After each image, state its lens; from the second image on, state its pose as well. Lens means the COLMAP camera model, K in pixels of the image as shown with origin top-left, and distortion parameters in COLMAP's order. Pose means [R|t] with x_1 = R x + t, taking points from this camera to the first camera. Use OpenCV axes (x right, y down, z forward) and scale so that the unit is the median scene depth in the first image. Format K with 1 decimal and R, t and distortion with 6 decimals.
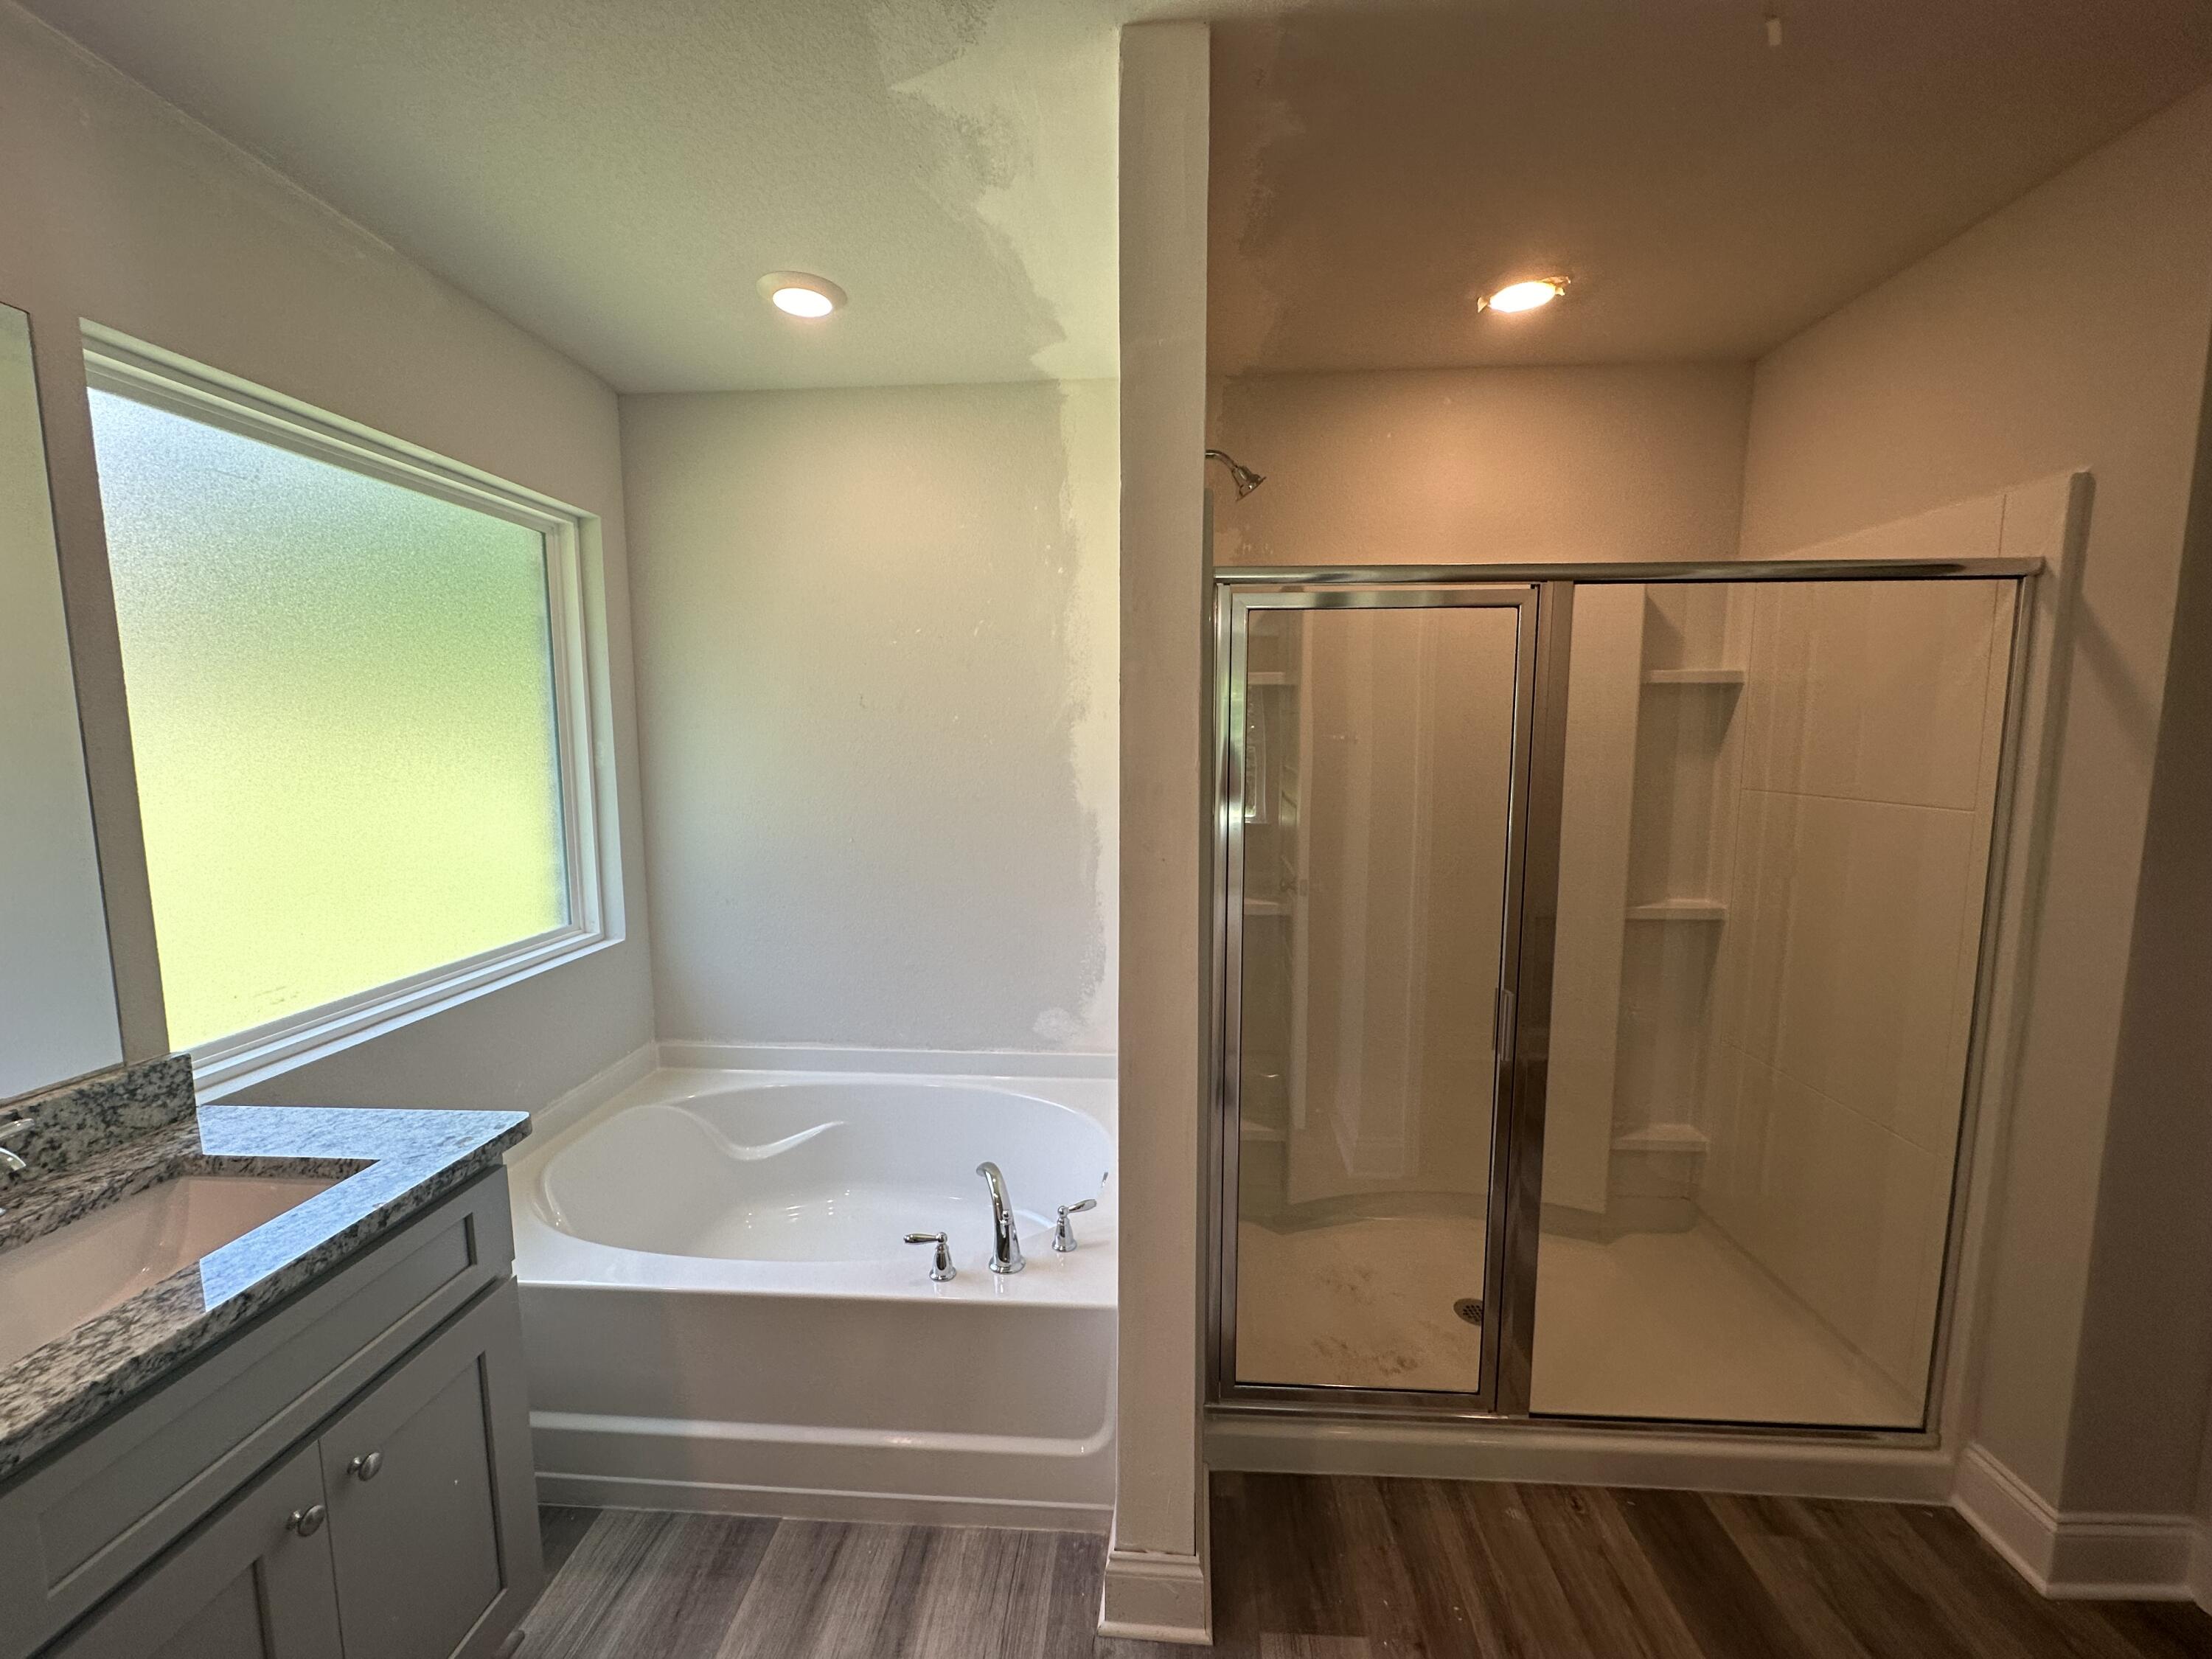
lens RADIAL K [[885.3, 0, 1106.3], [0, 885.3, 832.7], [0, 0, 1]] dist [-0.000795, 0.000561]
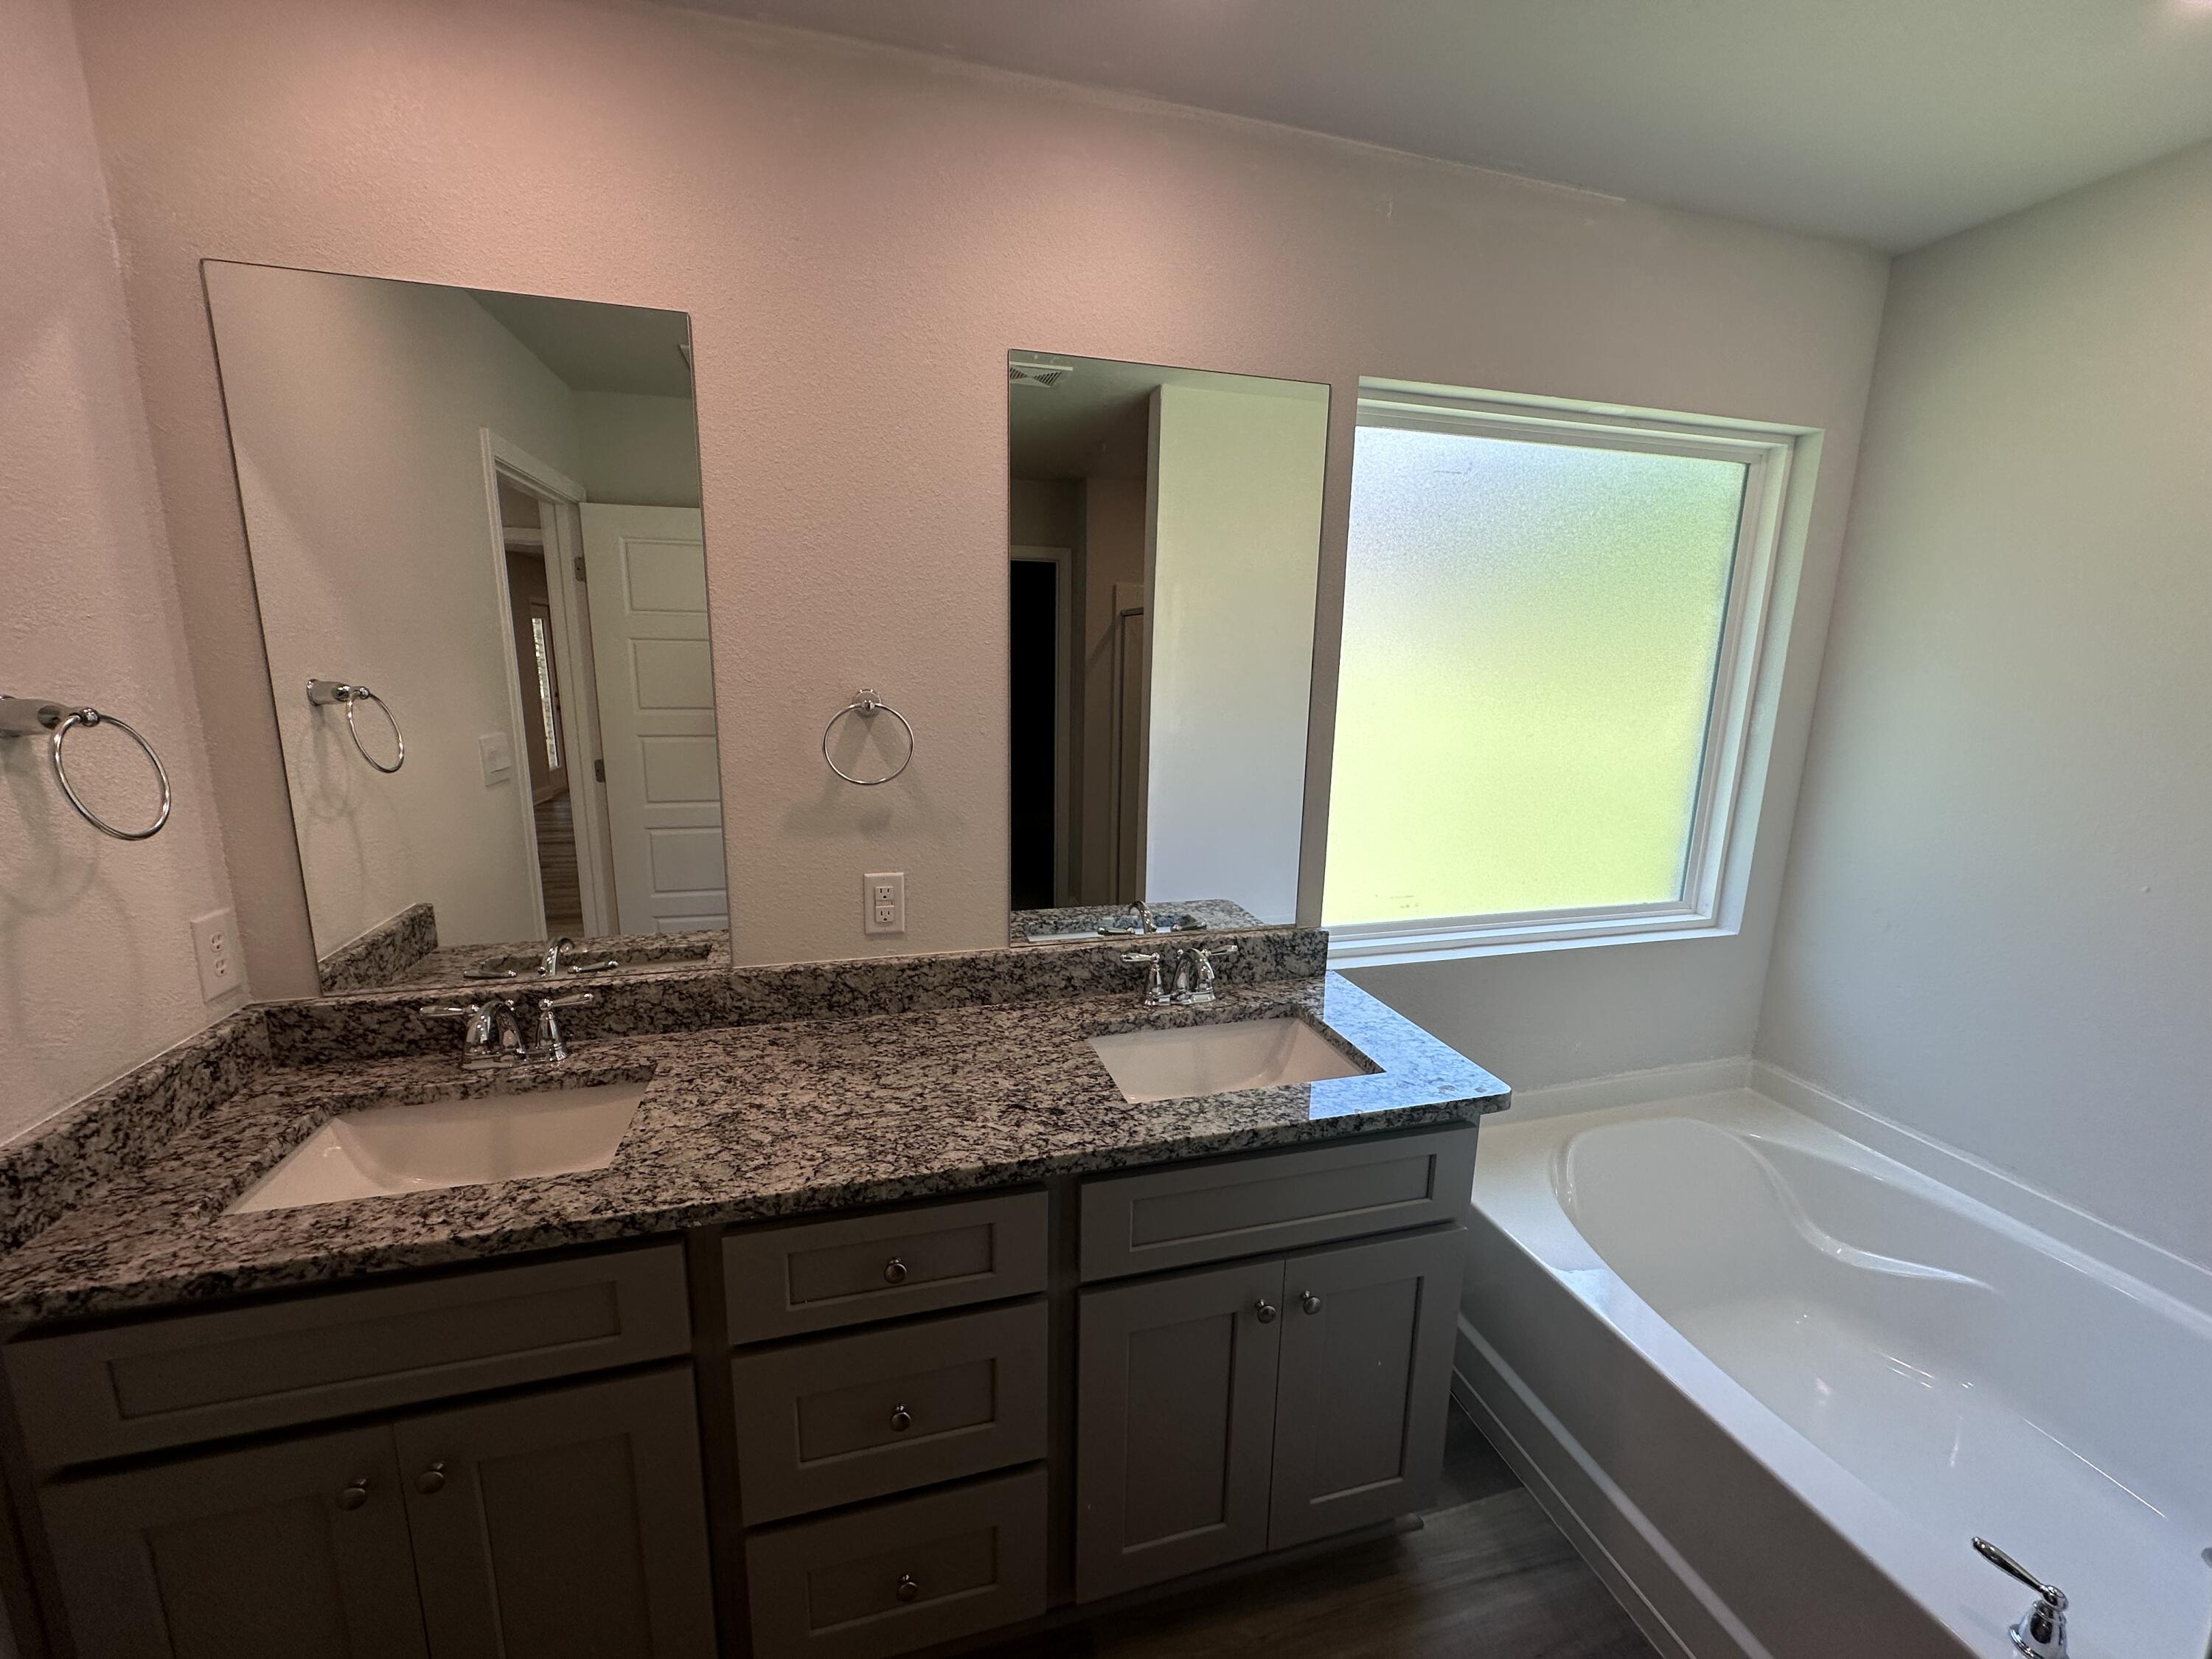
lens RADIAL K [[885.3, 0, 1106.3], [0, 885.3, 832.7], [0, 0, 1]] dist [-0.000795, 0.000561]
pose [[0.327653, 0.197145, -0.924001, 0.066818], [-0.126515, 0.978335, 0.163875, -0.075156], [0.936289, 0.063205, 0.345497, 0.212381]]
